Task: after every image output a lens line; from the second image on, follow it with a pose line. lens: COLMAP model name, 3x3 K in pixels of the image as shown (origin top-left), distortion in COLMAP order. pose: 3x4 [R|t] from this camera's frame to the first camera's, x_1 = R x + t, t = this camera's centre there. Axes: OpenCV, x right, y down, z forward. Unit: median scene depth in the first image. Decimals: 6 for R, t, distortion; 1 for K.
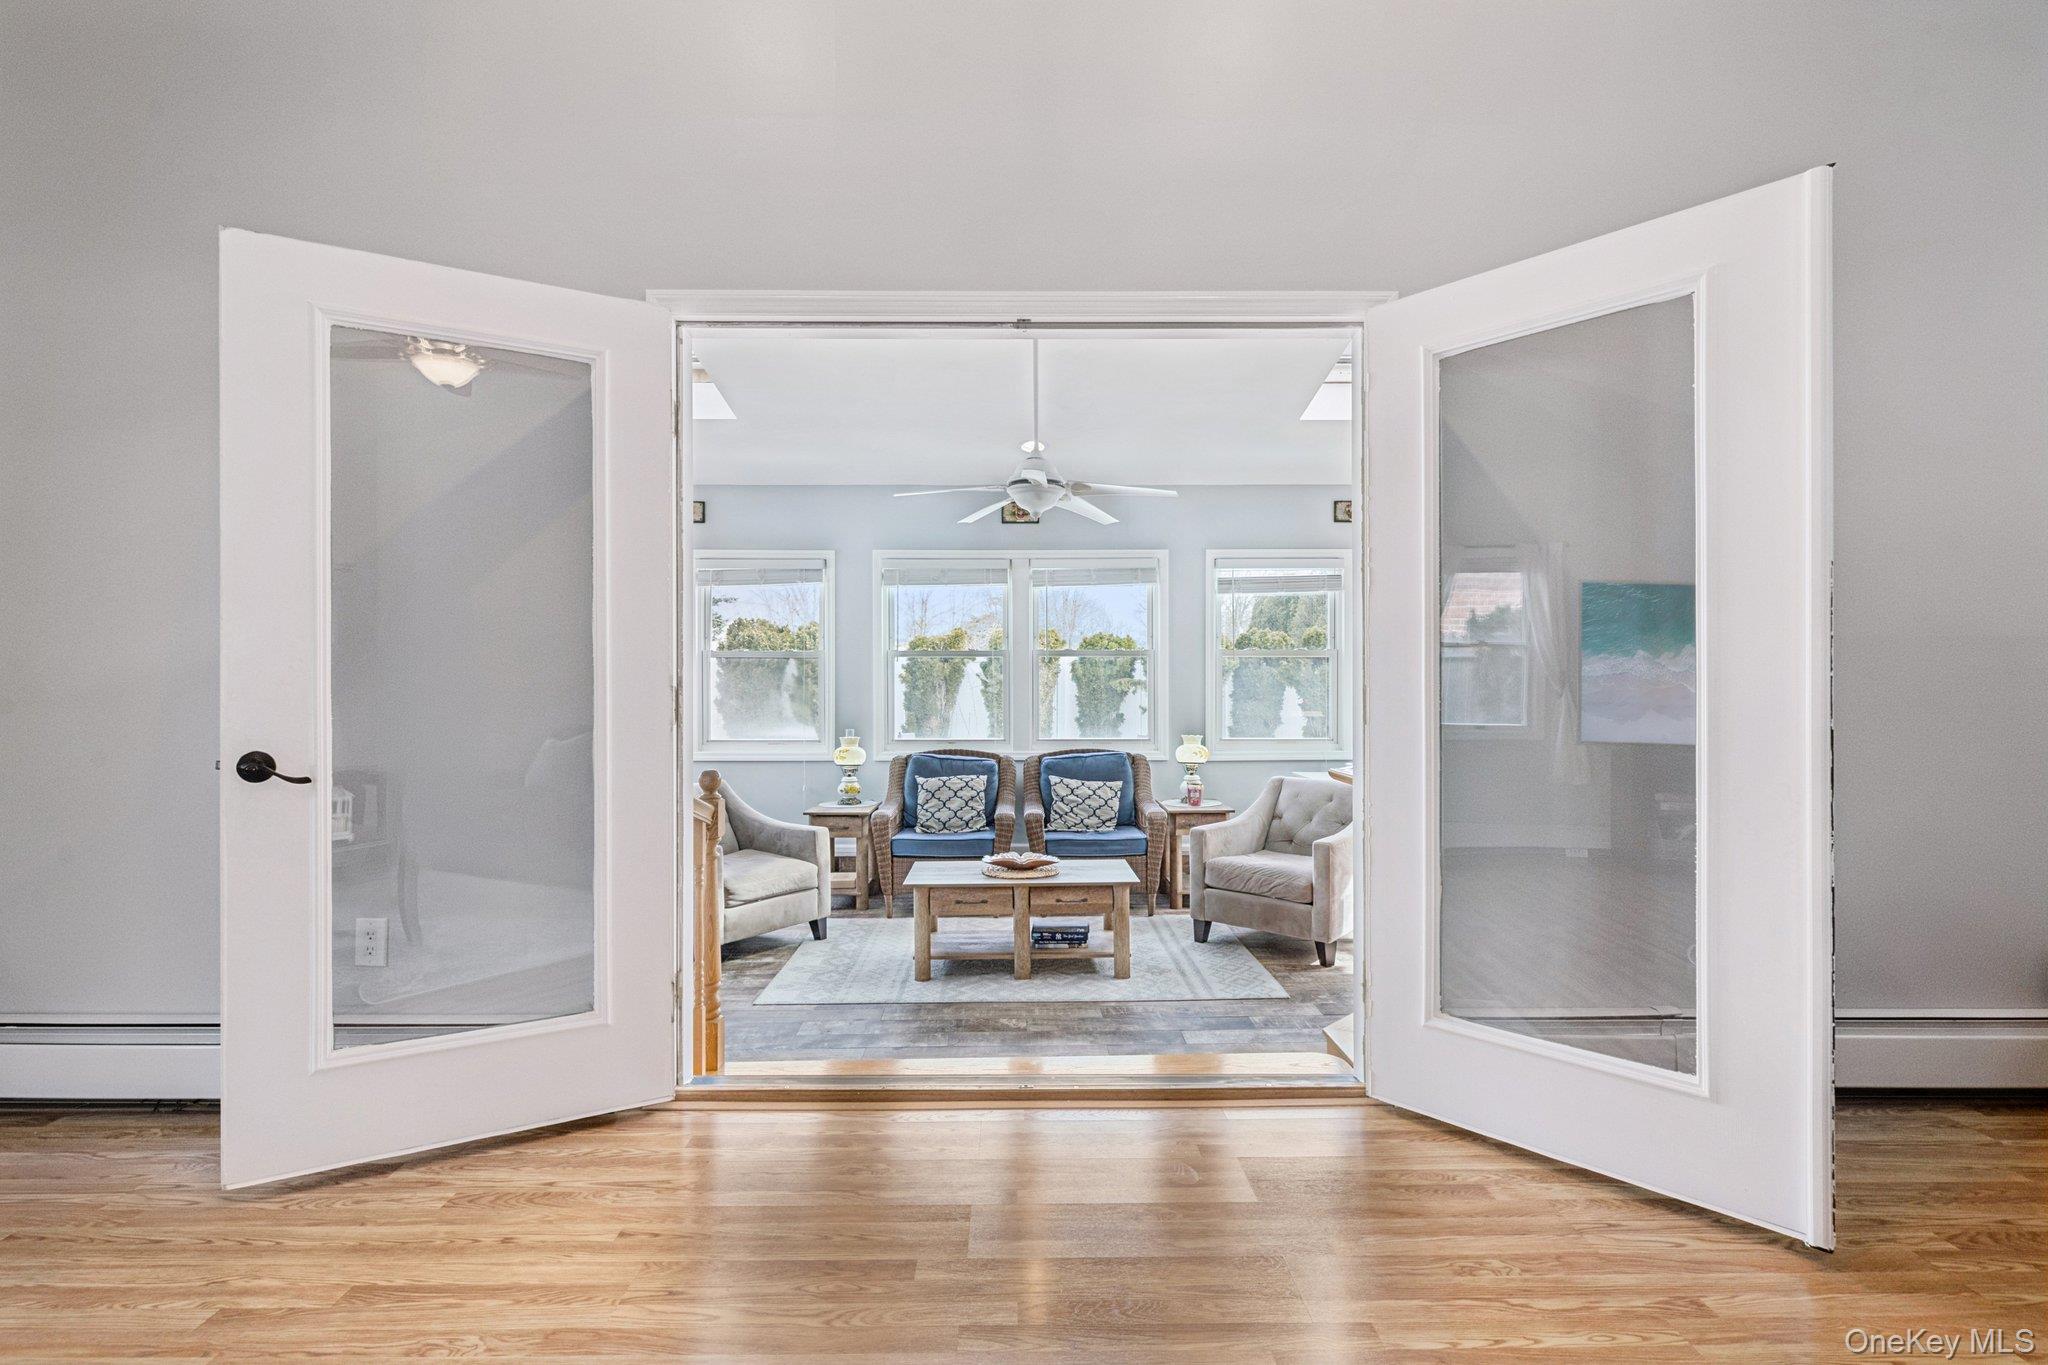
lens RADIAL K [[975.0, 0, 1020.8], [0, 975.0, 681.1], [0, 0, 1]] dist [-0.003432, -0.000643]
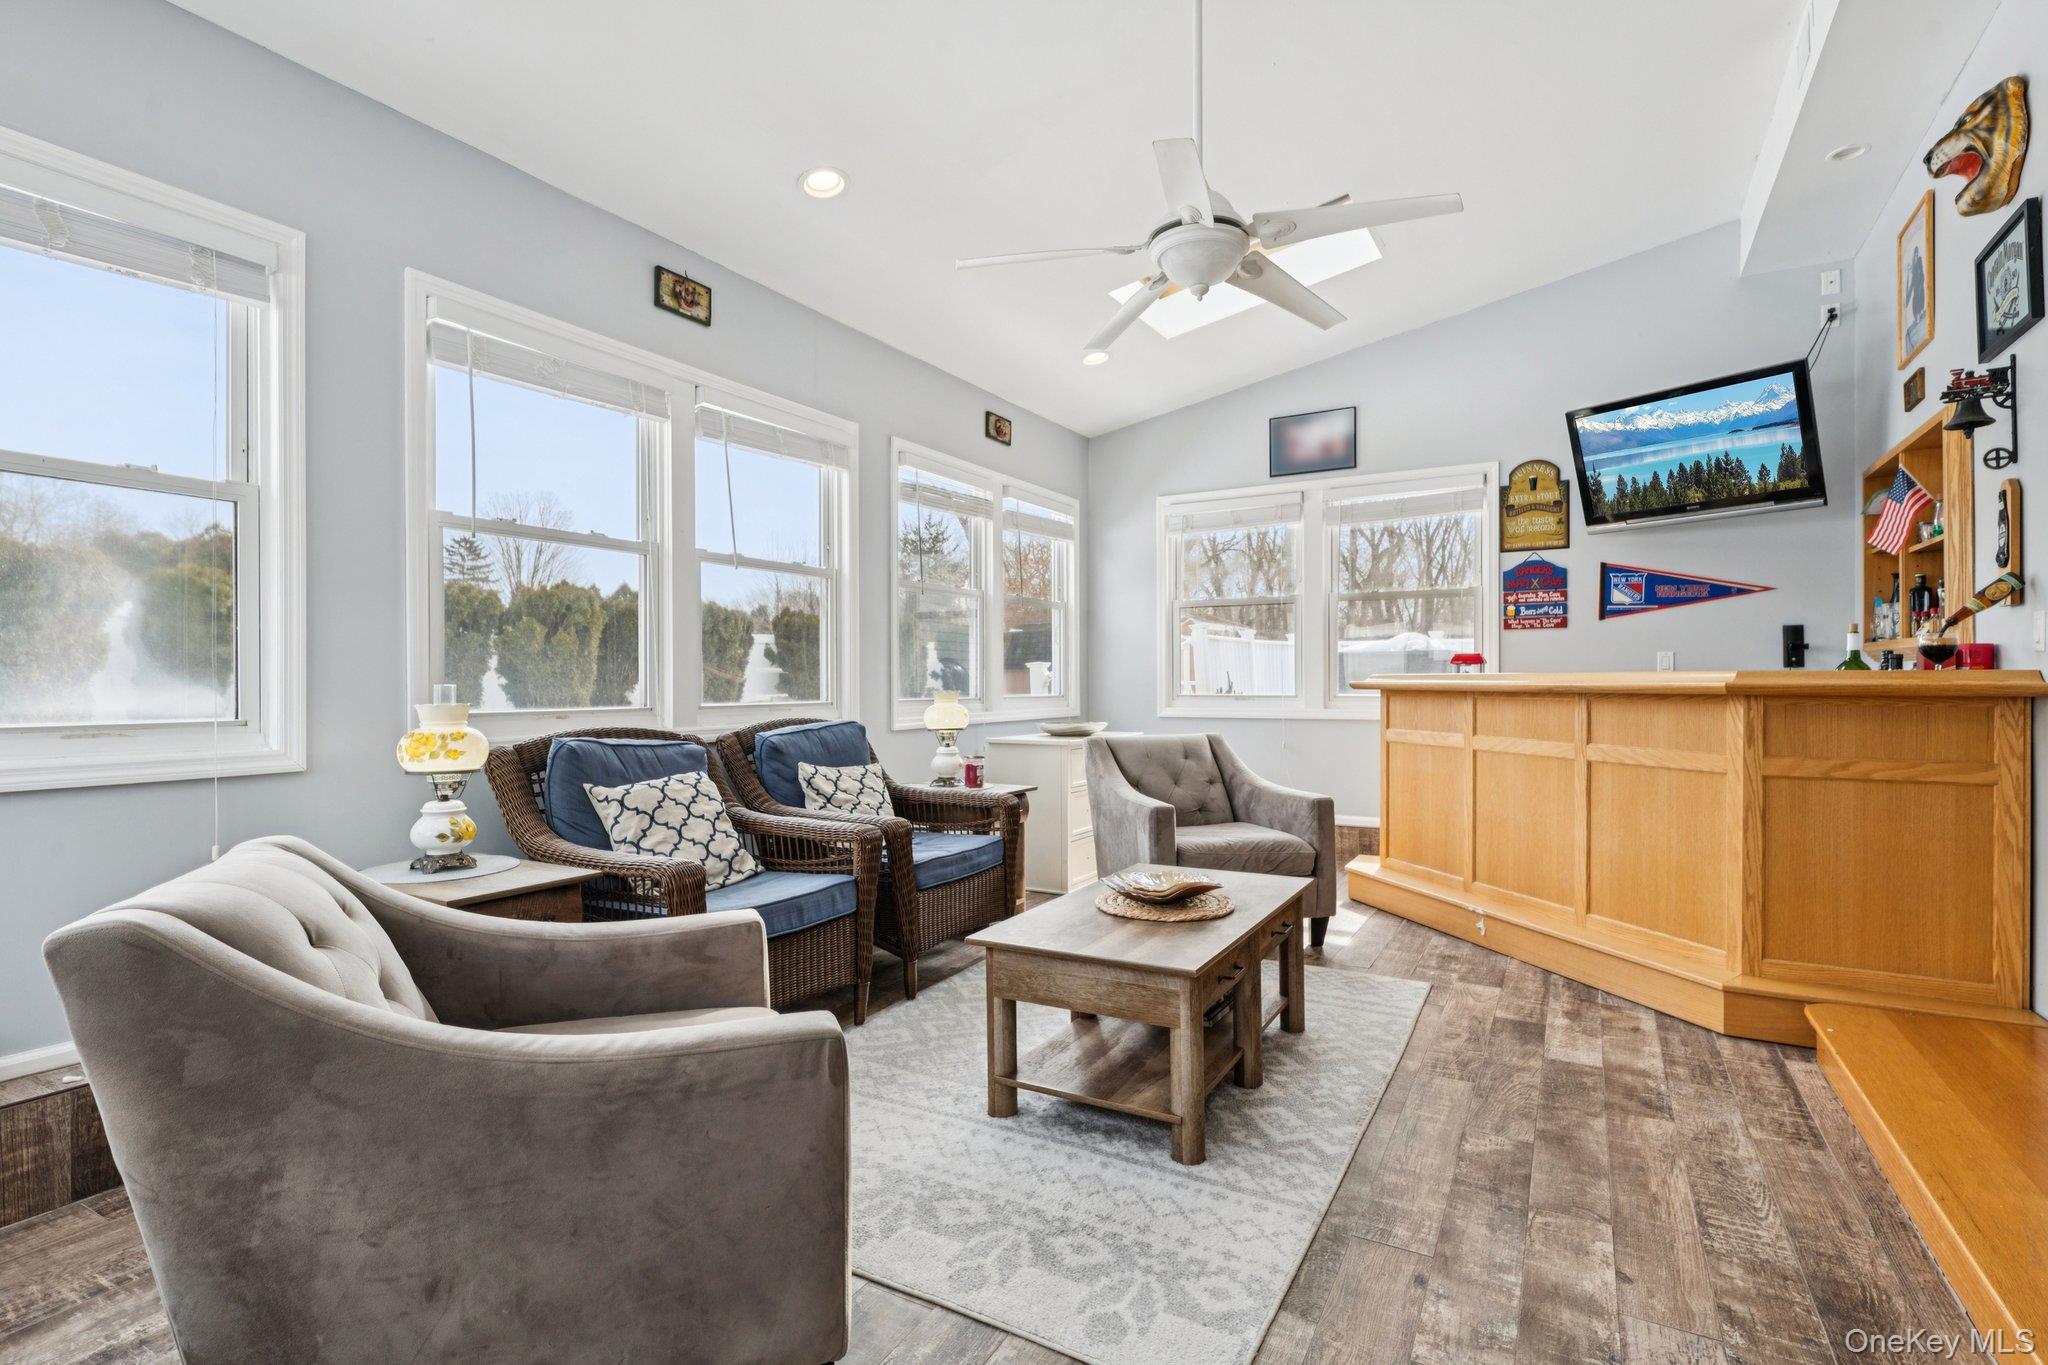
lens RADIAL K [[975.0, 0, 1022.3], [0, 975.0, 679.9], [0, 0, 1]] dist [-0.003432, -0.000643]
pose [[0.511473, 0.001507, 0.859298, -0.414116], [-0.001330, 0.999999, -0.000962, 0.049327], [-0.859298, -0.000651, 0.511474, 0.605501]]
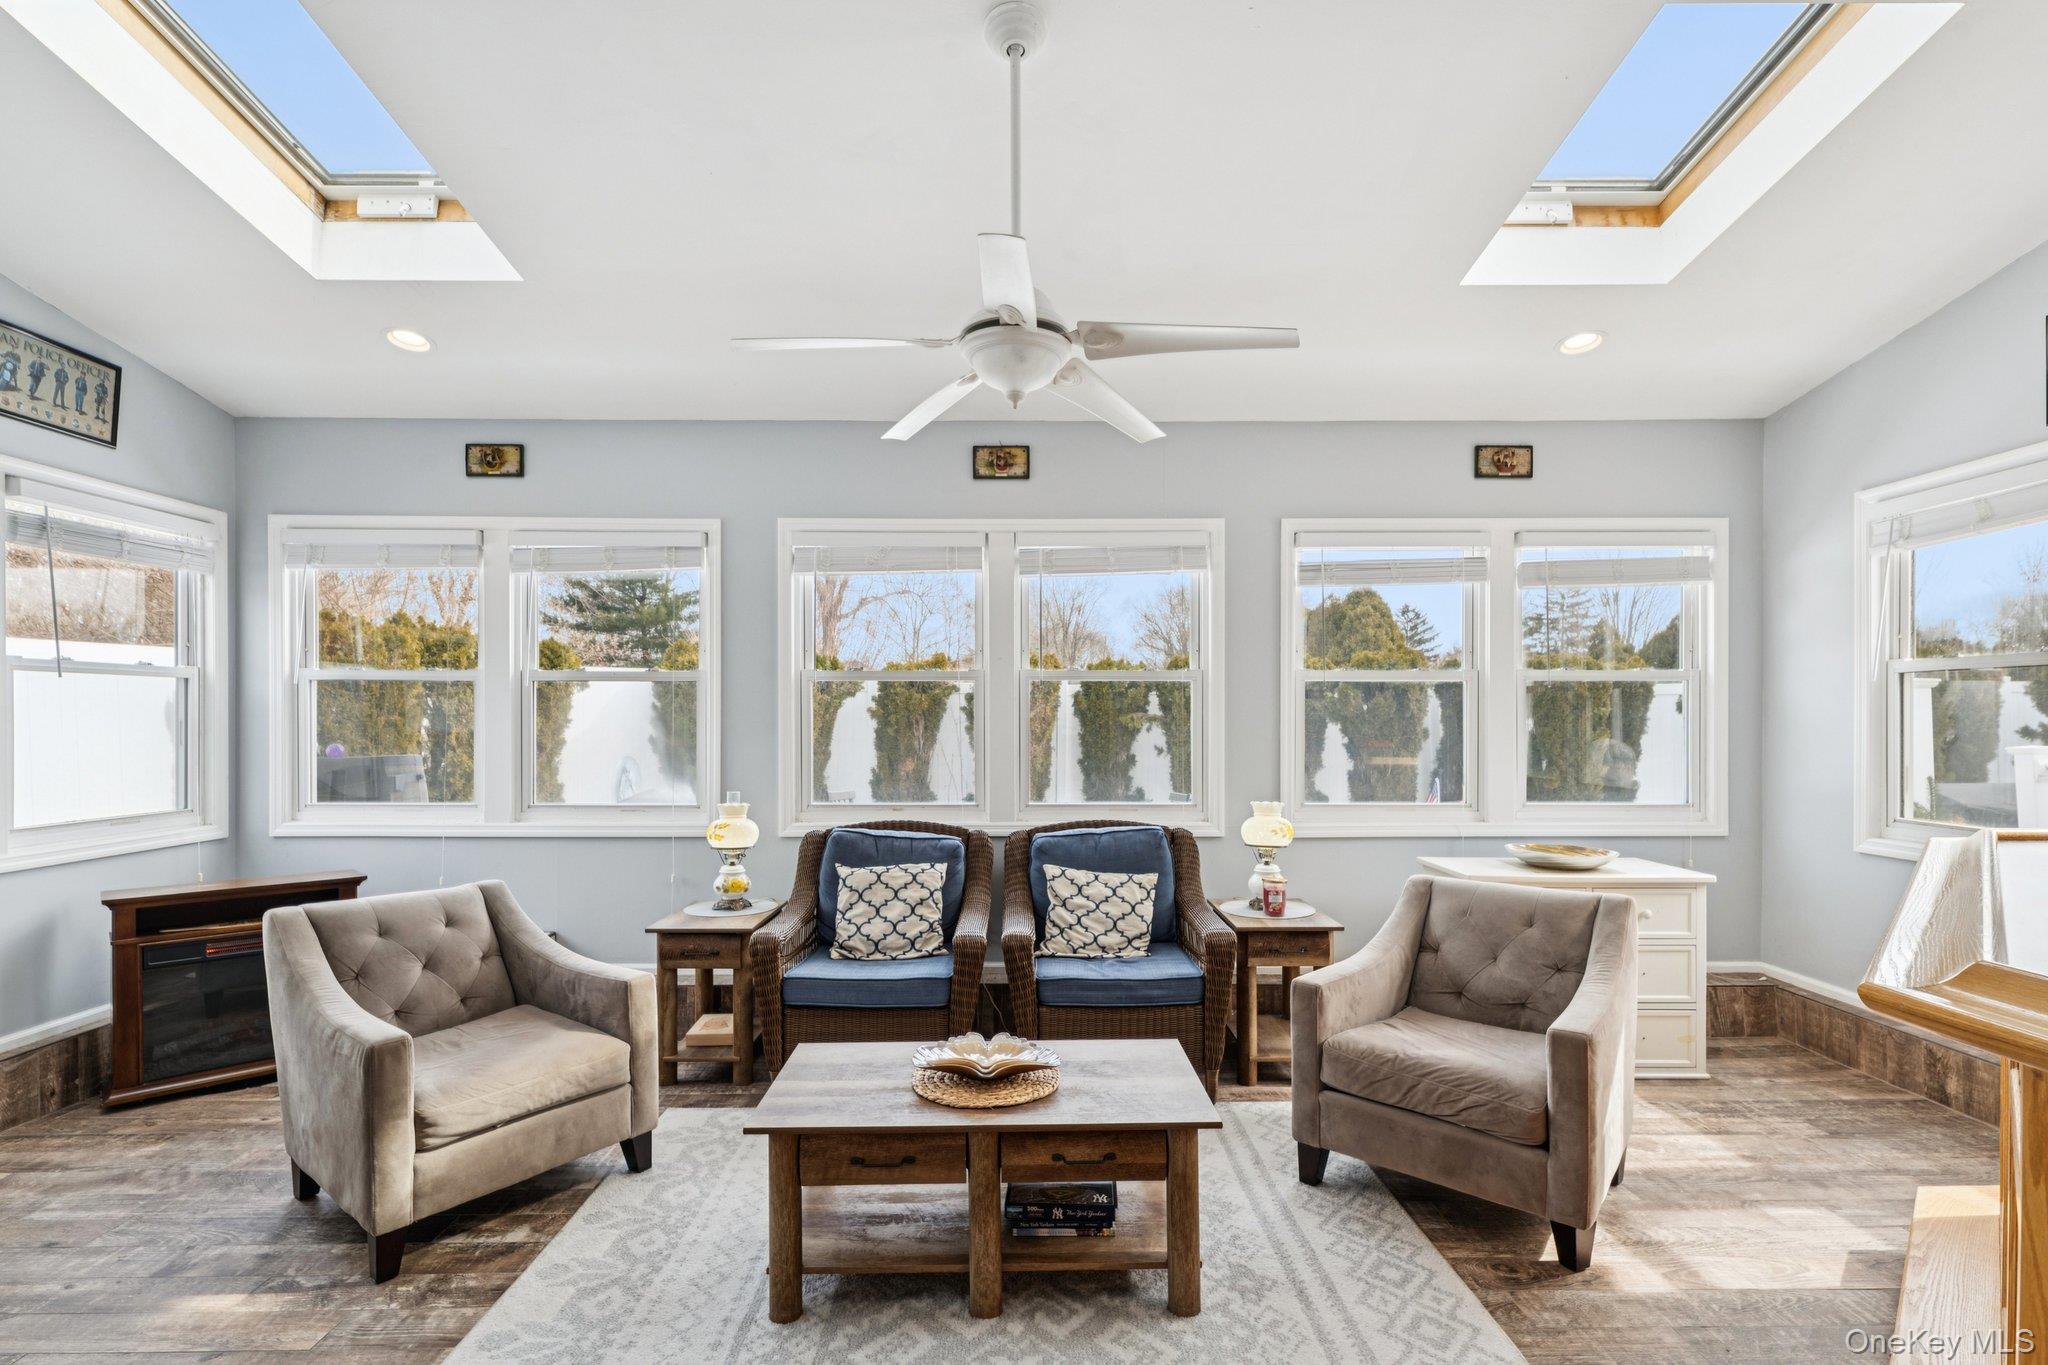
lens RADIAL K [[975.0, 0, 1017.9], [0, 975.0, 719.9], [0, 0, 1]] dist [-0.003432, -0.000643]
pose [[0.999995, 0.001934, -0.002689, 0.014147], [-0.001922, 0.999989, 0.004236, -0.000893], [0.002697, -0.004231, 0.999987, 0.370256]]
